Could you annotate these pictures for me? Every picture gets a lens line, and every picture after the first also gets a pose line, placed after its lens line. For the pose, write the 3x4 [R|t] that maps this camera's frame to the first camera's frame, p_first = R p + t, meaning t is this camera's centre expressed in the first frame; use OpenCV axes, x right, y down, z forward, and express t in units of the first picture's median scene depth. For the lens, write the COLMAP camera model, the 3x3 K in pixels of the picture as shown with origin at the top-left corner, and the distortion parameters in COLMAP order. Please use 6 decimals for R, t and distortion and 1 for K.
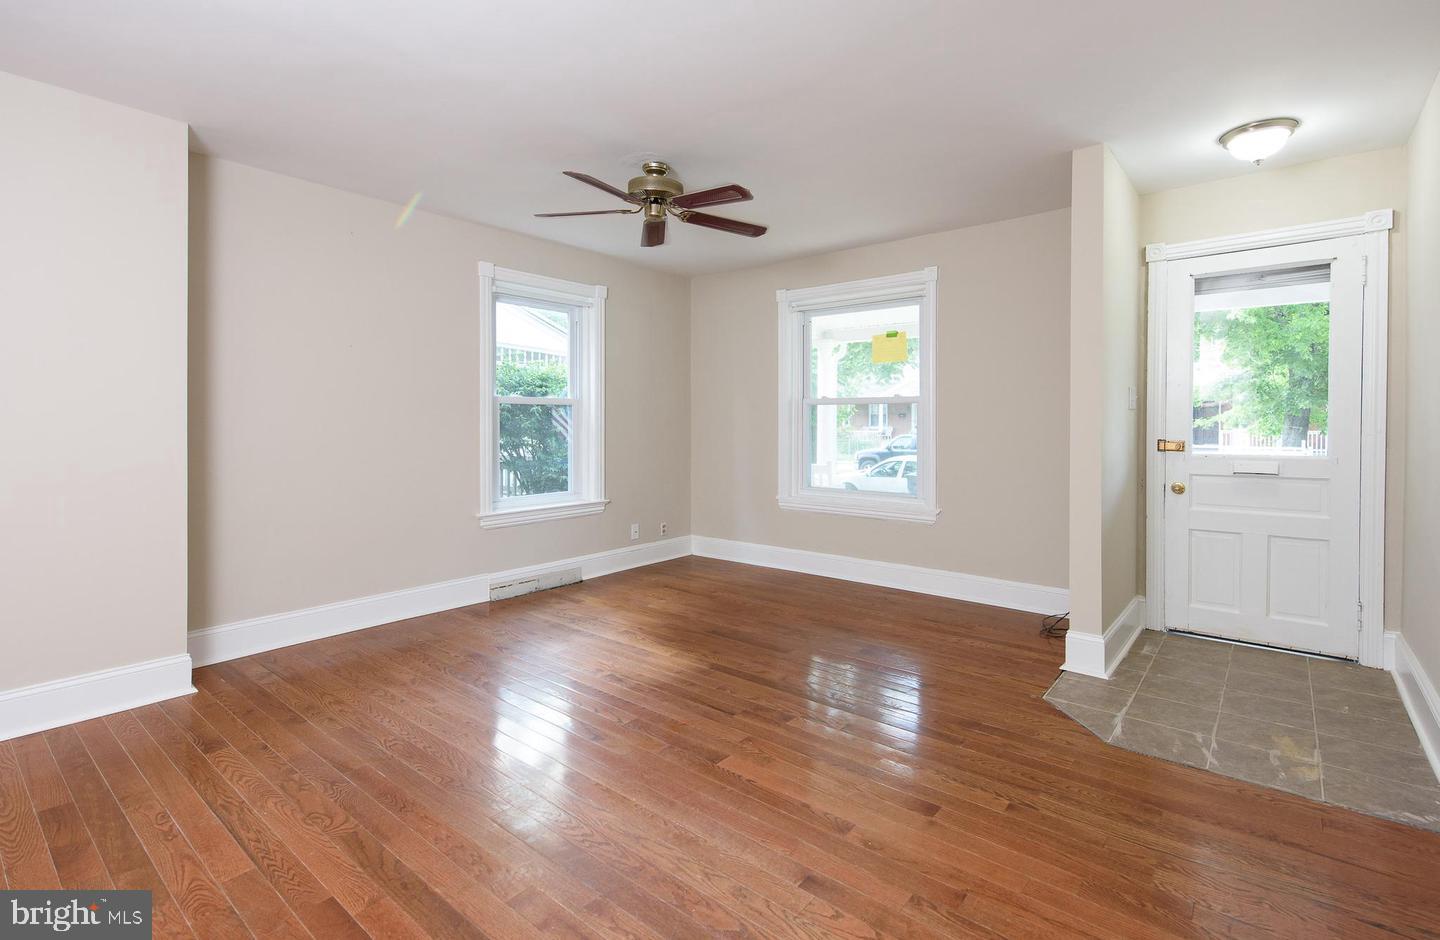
lens RADIAL K [[646.0, 0, 772.4], [0, 646.0, 425.4], [0, 0, 1]] dist [0.004869, -0.000018]
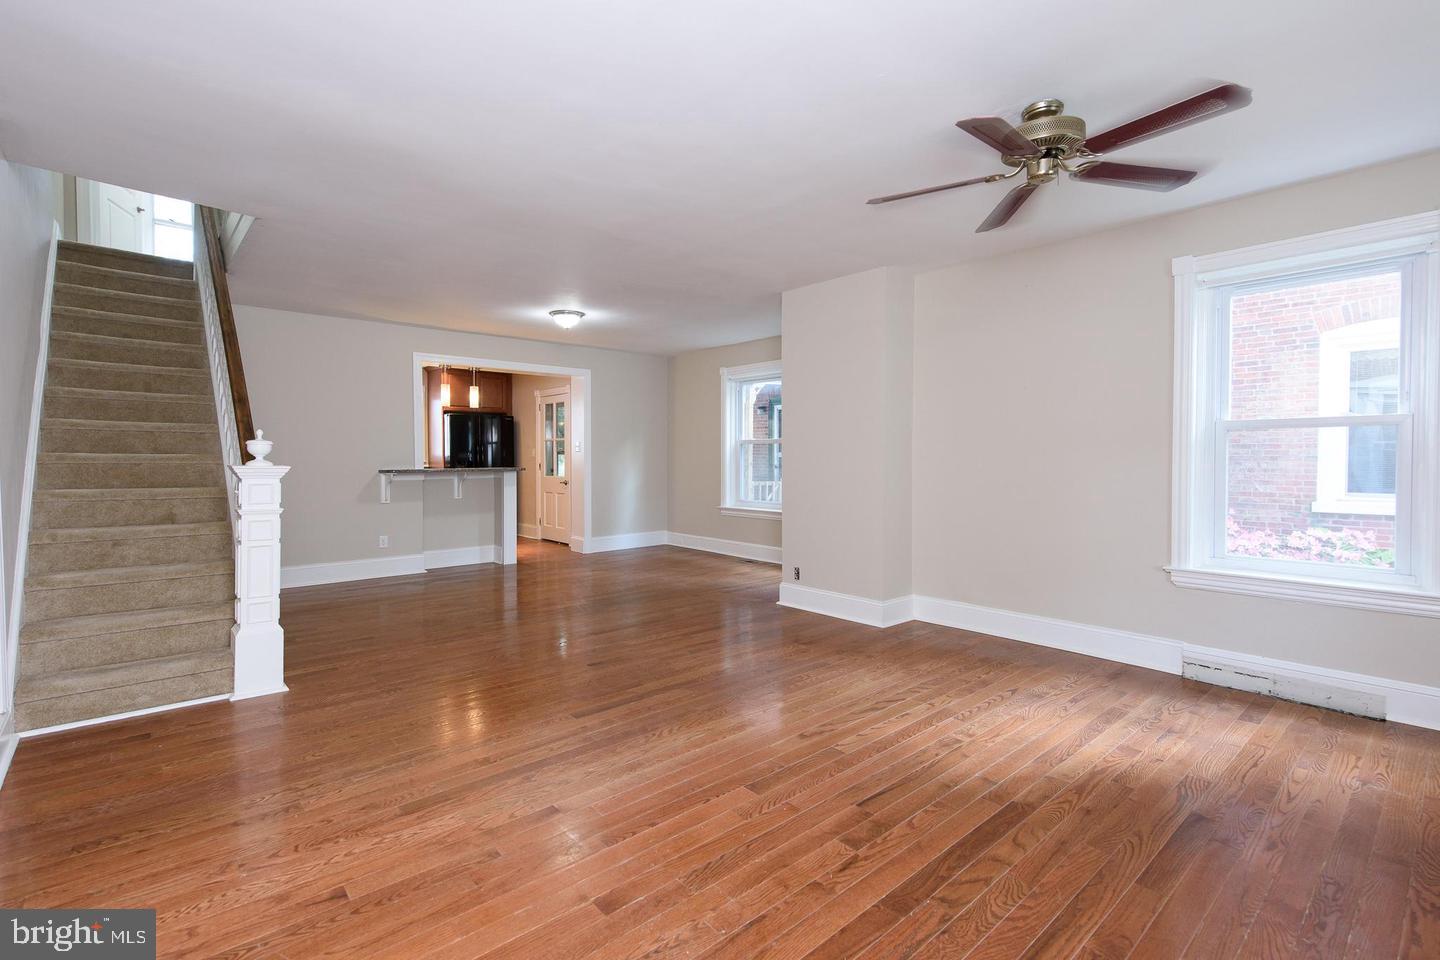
lens RADIAL K [[660.0, 0, 723.1], [0, 660.0, 472.4], [0, 0, 1]] dist [0.014307, -0.000744]
pose [[-0.178885, 0.024381, -0.983568, 0.647895], [-0.006449, 0.999642, 0.025952, -0.001436], [0.983849, 0.010985, -0.178664, 0.791761]]
